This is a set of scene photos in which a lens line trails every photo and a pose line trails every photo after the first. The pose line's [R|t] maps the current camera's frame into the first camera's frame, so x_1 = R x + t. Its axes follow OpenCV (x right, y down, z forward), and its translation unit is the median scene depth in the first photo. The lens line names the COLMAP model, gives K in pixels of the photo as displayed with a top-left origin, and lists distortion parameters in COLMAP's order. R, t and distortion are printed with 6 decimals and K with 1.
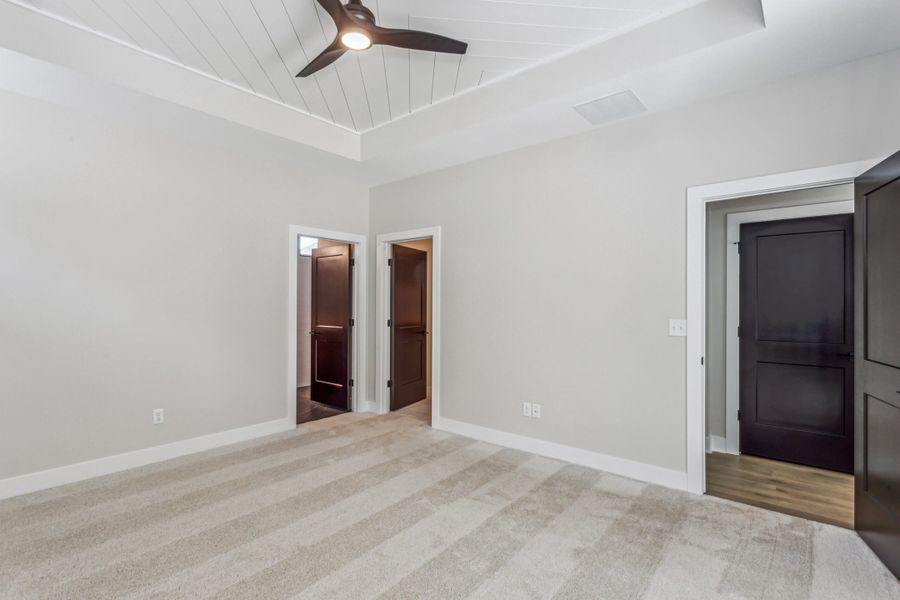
lens RADIAL K [[430.3, 0, 450.0], [0, 430.3, 300.0], [0, 0, 1]] dist [-0.001759, 0.000307]
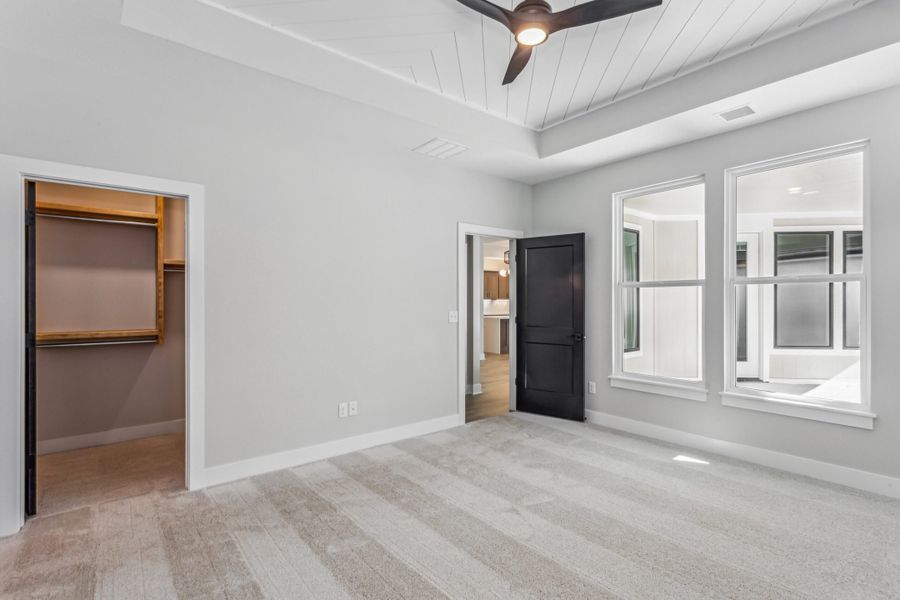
lens RADIAL K [[430.3, 0, 450.0], [0, 430.3, 300.0], [0, 0, 1]] dist [-0.001759, 0.000307]
pose [[0.191237, -0.000230, 0.981544, -0.767178], [-0.006080, 0.999981, 0.001419, 0.005487], [-0.981525, -0.006239, 0.191232, 0.621608]]
